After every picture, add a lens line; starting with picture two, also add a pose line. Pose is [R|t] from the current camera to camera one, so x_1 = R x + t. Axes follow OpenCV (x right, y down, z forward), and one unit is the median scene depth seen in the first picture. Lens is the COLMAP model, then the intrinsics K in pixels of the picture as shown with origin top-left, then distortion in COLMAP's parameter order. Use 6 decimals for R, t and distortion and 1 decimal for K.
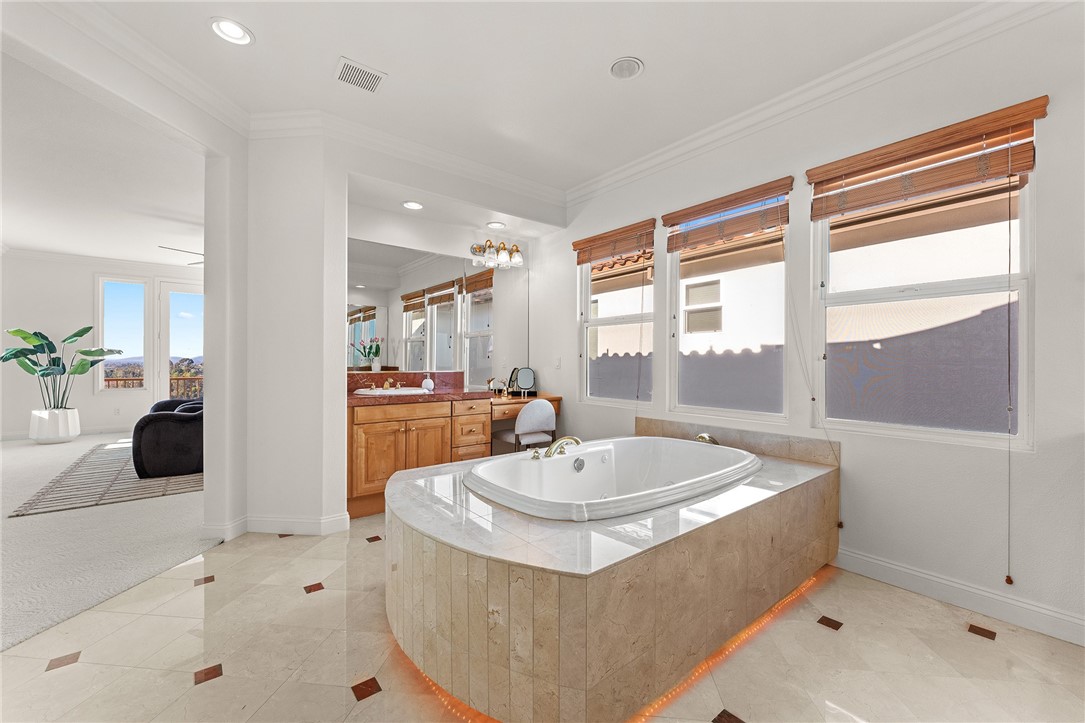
lens RADIAL K [[432.1, 0, 539.3], [0, 432.1, 361.8], [0, 0, 1]] dist [0.001091, -0.001080]
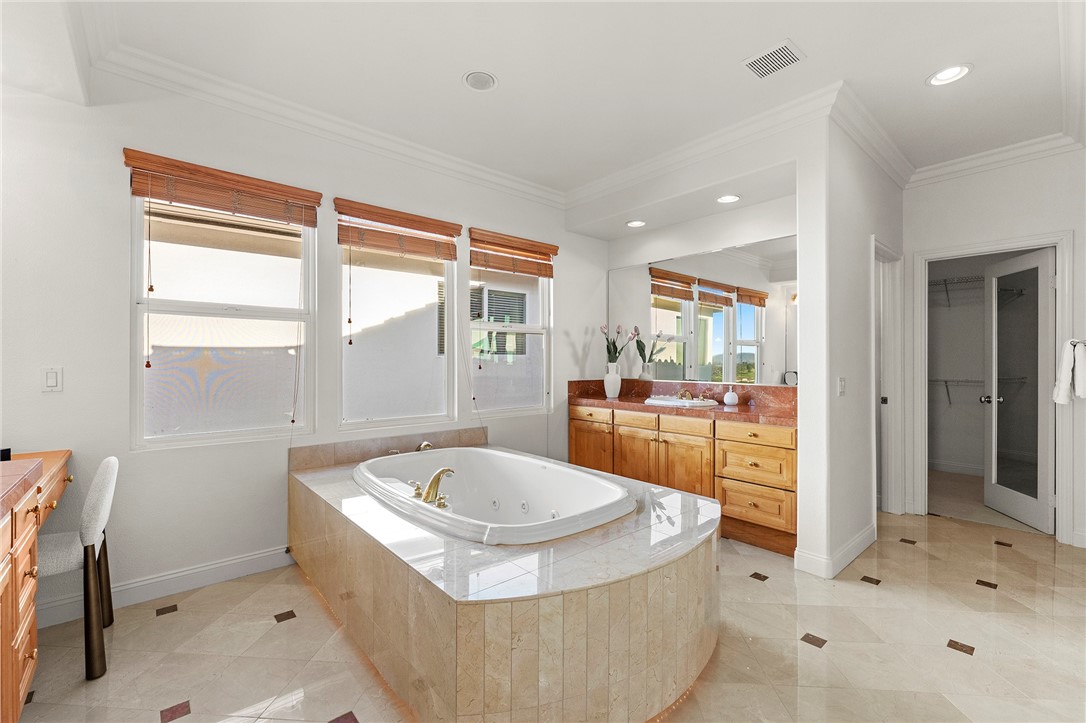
lens RADIAL K [[461.2, 0, 541.8], [0, 461.2, 362.1], [0, 0, 1]] dist [-0.013888, -0.000187]
pose [[-0.044222, -0.003335, 0.999016, -0.635481], [-0.001495, 0.999994, 0.003272, -0.025181], [-0.999021, -0.001349, -0.044226, 0.664728]]
